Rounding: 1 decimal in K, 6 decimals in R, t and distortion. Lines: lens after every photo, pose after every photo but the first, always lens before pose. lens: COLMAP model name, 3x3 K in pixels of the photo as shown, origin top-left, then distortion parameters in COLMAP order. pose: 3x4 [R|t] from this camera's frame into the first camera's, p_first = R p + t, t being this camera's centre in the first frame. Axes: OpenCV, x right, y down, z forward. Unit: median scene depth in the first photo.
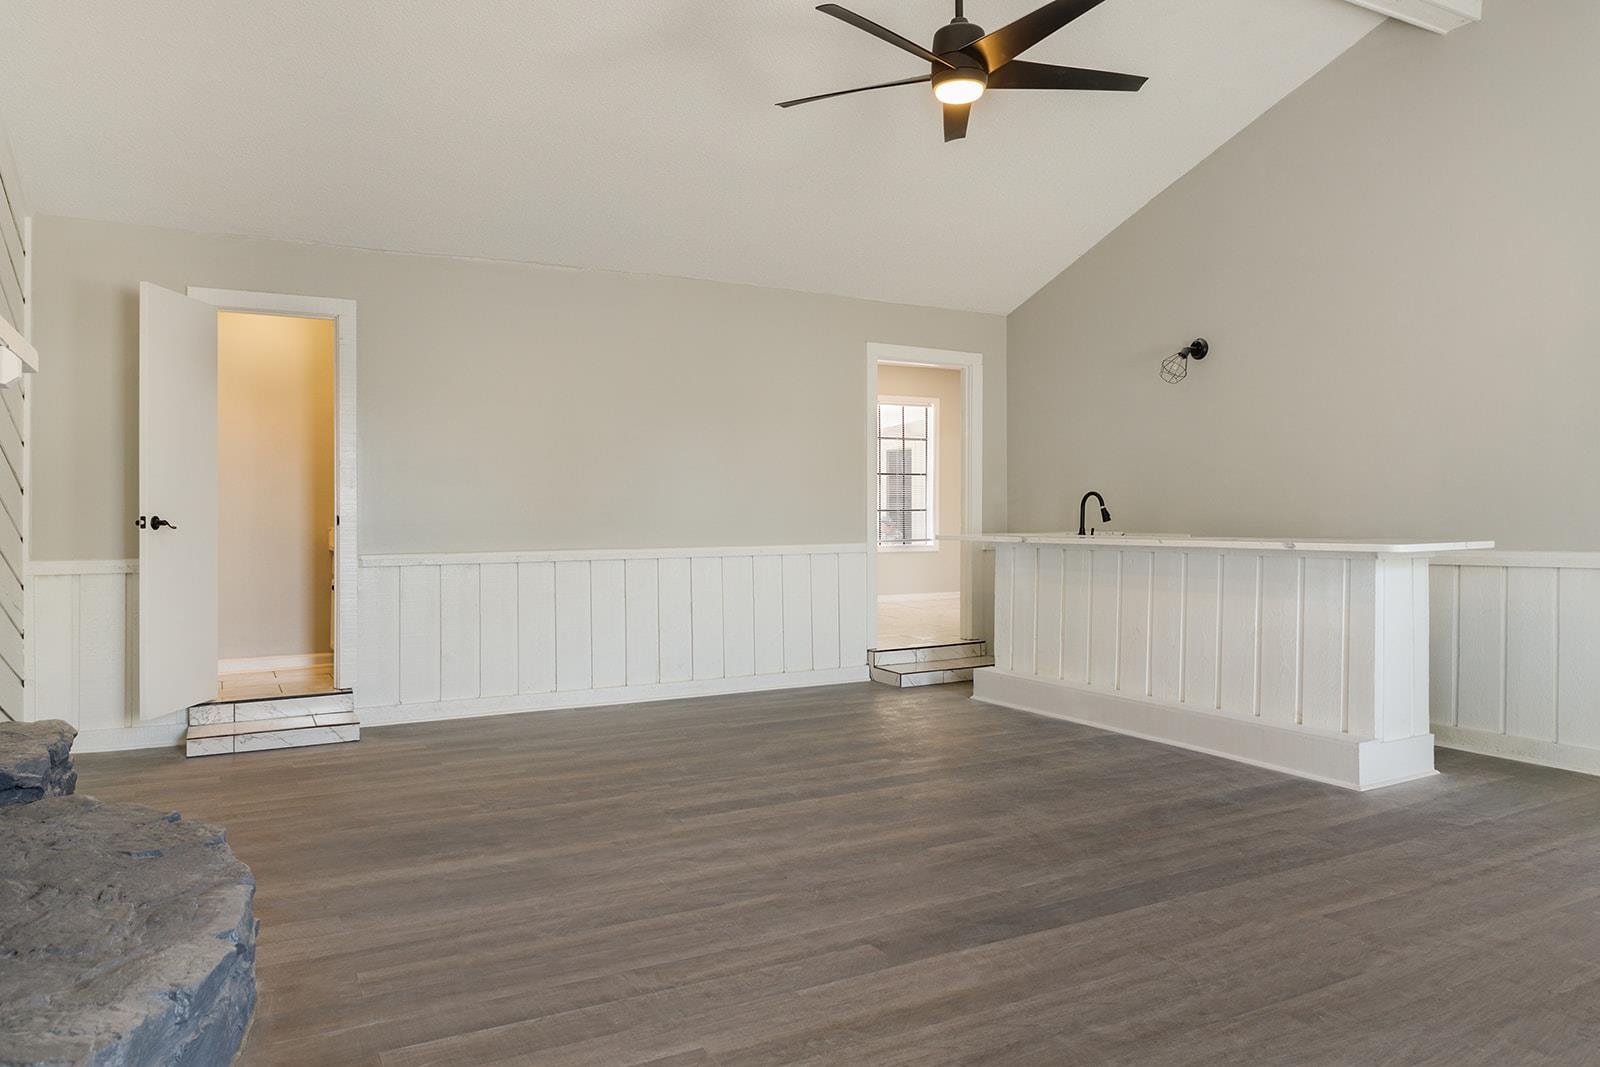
lens RADIAL K [[1085.5, 0, 794.3], [0, 1085.5, 533.5], [0, 0, 1]] dist [-0.001726, 0.002432]
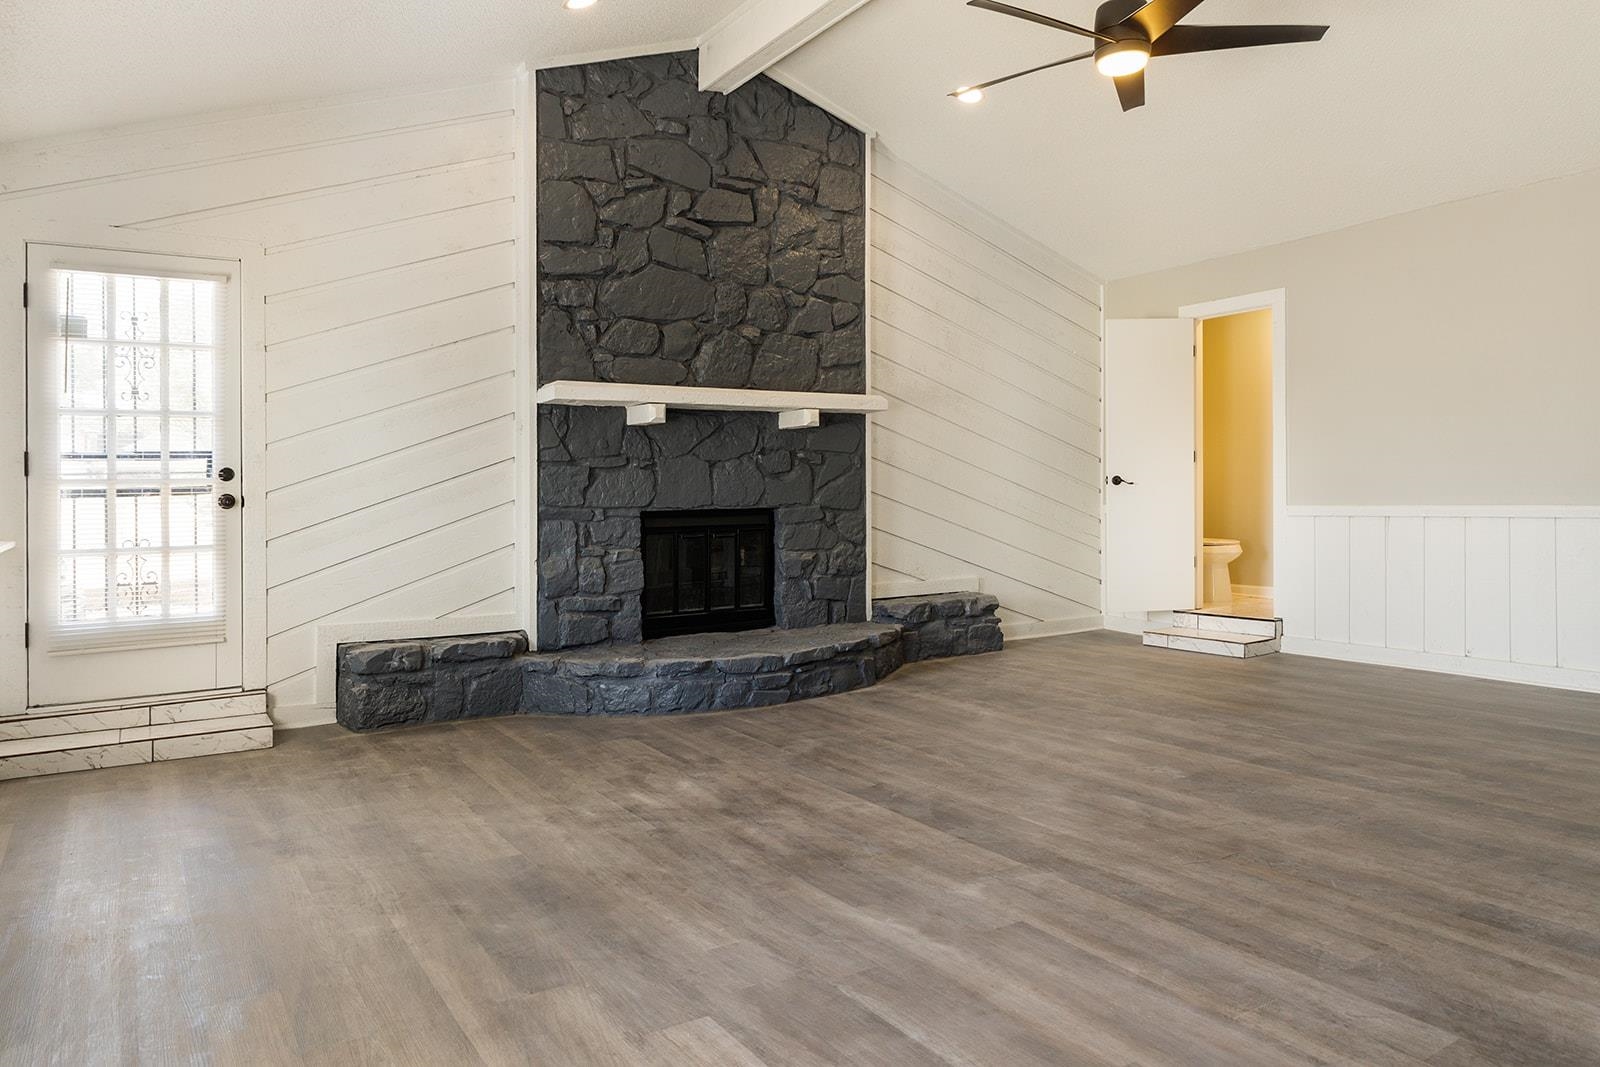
lens RADIAL K [[1085.5, 0, 797.1], [0, 1085.5, 522.9], [0, 0, 1]] dist [-0.001726, 0.002432]
pose [[0.058846, 0.037587, -0.997559, 1.187428], [0.006581, 0.999255, 0.038039, -0.015531], [0.998245, -0.008804, 0.058555, 0.659266]]
